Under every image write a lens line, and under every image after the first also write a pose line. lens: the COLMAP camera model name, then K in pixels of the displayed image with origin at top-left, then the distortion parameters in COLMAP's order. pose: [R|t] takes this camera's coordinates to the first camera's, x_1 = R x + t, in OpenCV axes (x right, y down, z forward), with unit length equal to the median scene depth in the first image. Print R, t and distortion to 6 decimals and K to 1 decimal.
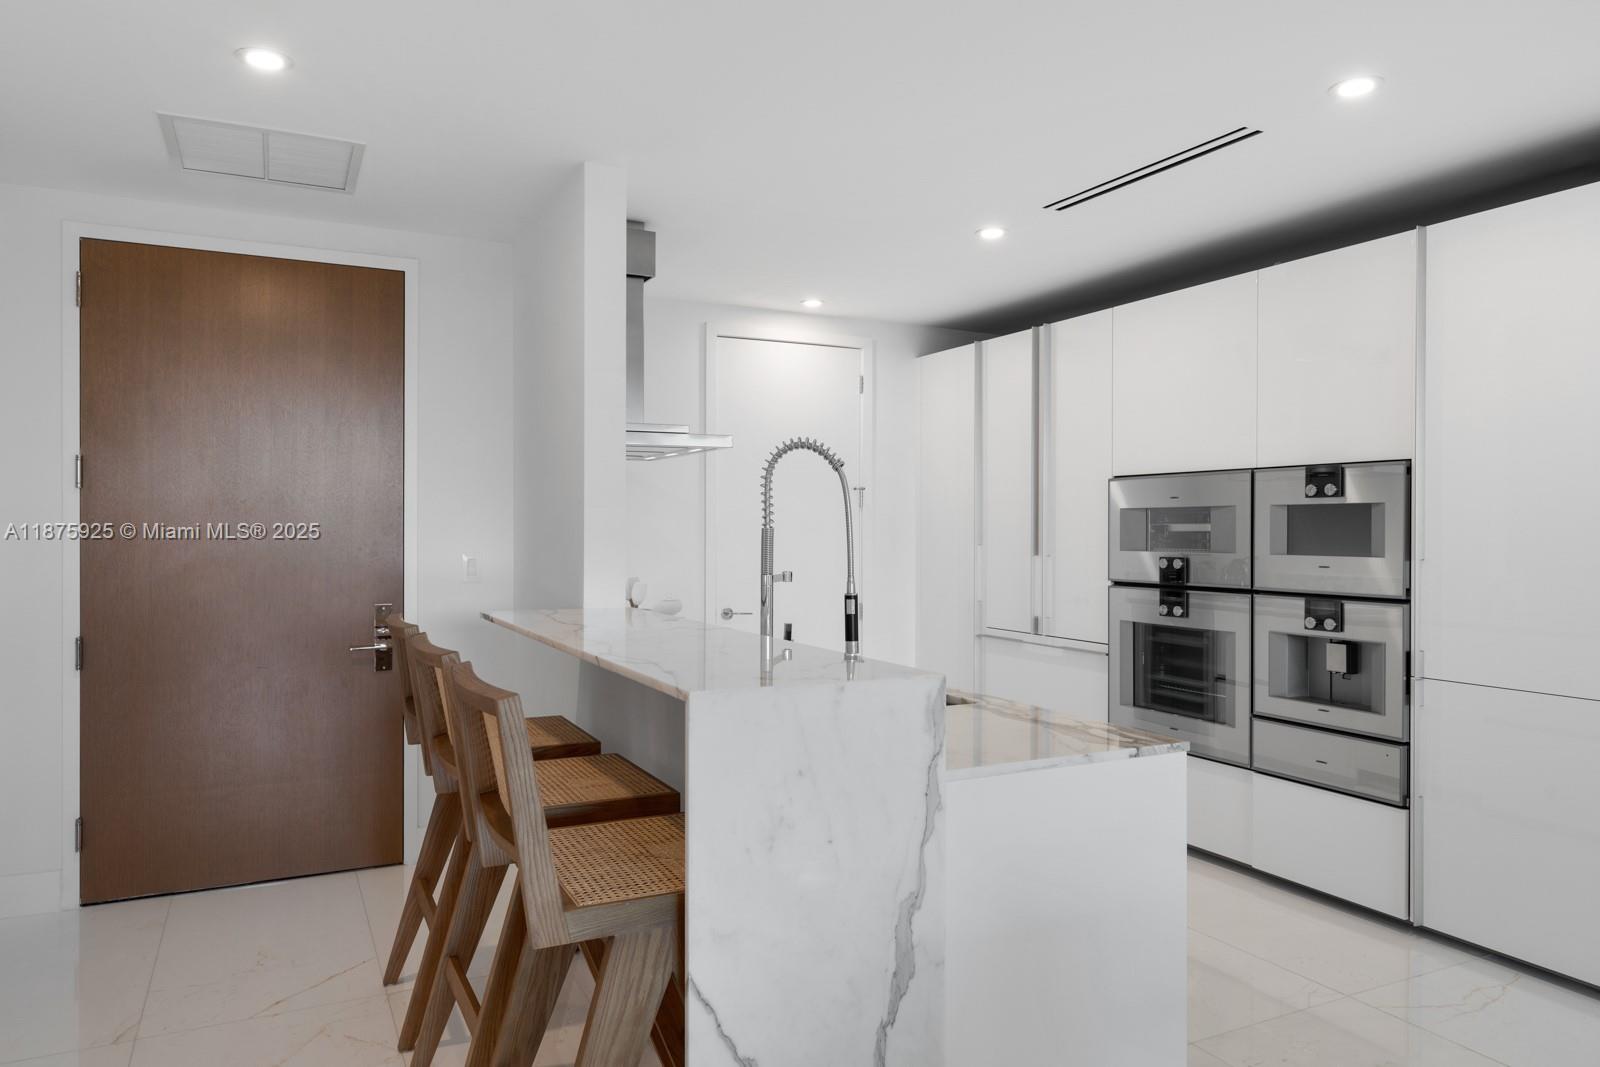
lens RADIAL K [[968.3, 0, 800.0], [0, 968.3, 533.5], [0, 0, 1]] dist [0.005548, 0.000291]
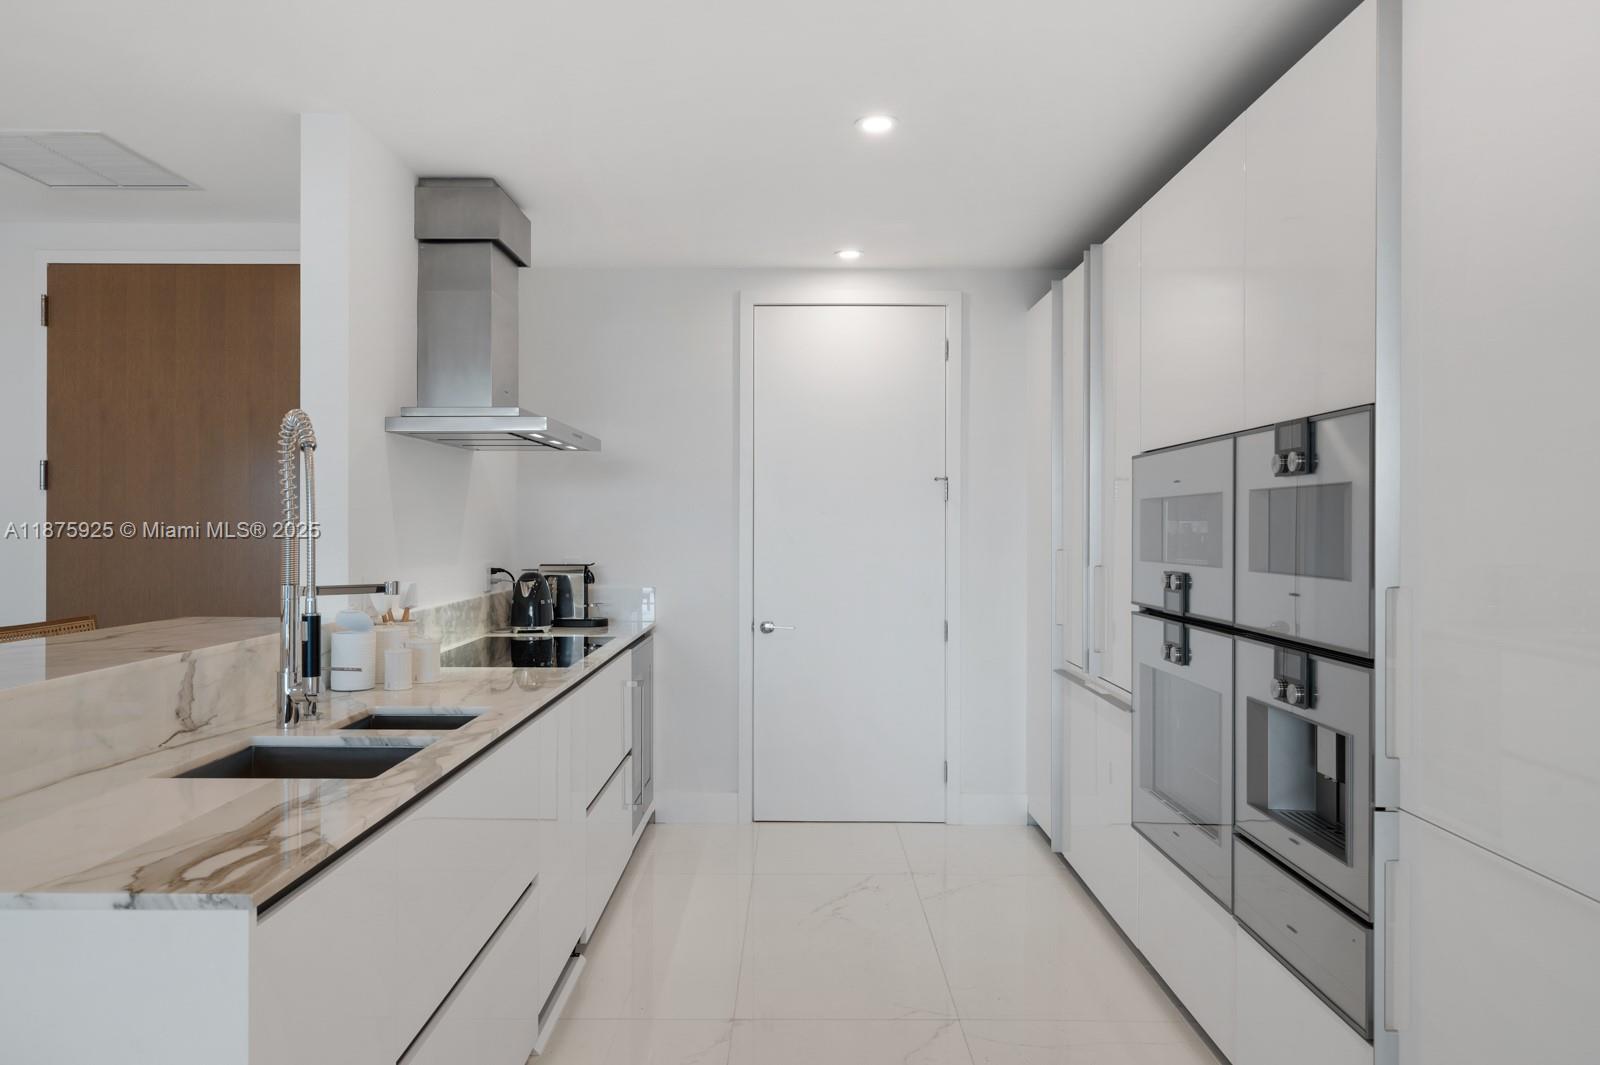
lens RADIAL K [[1019.6, 0, 746.4], [0, 1019.6, 517.1], [0, 0, 1]] dist [0.002082, 0.001019]
pose [[0.908716, -0.003998, -0.417396, 0.411602], [-0.003155, 0.999860, -0.016446, -0.000663], [0.417403, 0.016262, 0.908576, 0.251170]]
